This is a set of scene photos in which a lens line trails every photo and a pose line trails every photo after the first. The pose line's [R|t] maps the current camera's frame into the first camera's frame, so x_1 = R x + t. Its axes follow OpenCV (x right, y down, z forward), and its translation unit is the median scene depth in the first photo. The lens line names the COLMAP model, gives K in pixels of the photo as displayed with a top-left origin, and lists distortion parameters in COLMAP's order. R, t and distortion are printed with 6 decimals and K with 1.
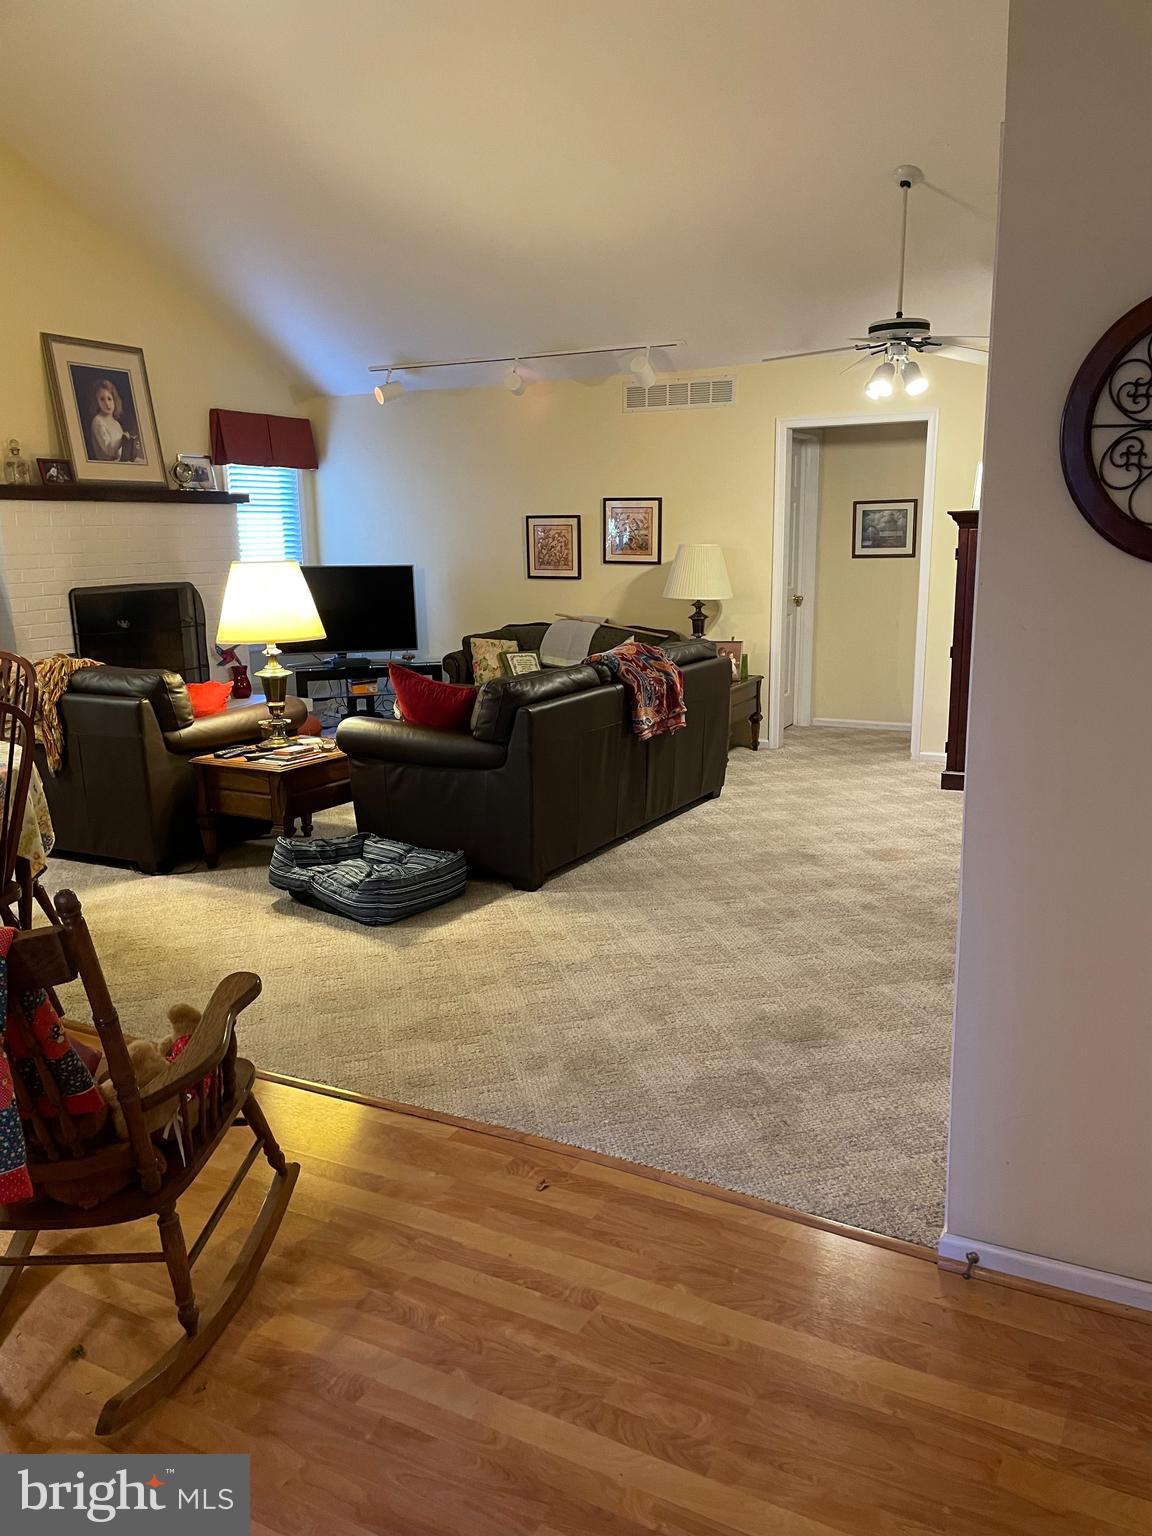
lens RADIAL K [[1170.8, 0, 586.6], [0, 1170.8, 788.1], [0, 0, 1]] dist [0.102200, -0.135523]
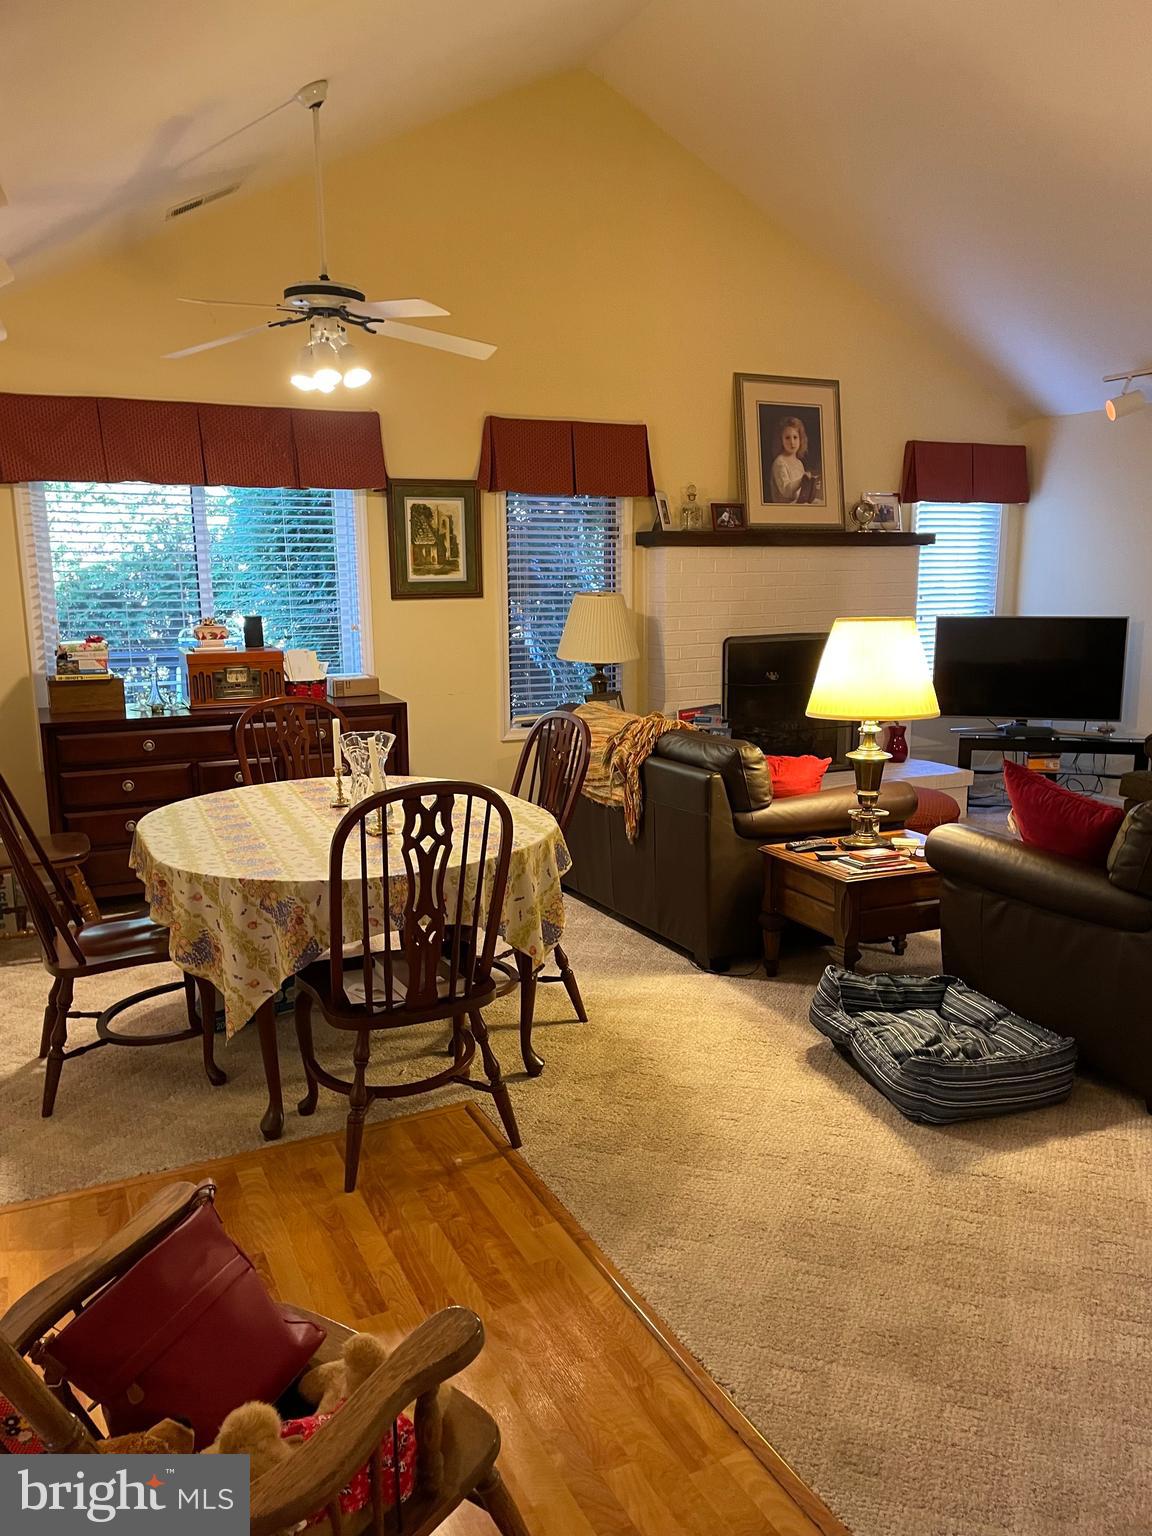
lens RADIAL K [[1170.8, 0, 586.6], [0, 1170.8, 788.1], [0, 0, 1]] dist [0.102200, -0.135523]
pose [[0.816005, 0.113087, -0.566875, 0.038404], [-0.129985, 0.991458, 0.010677, -0.058740], [0.563240, 0.064973, 0.823735, 0.225775]]
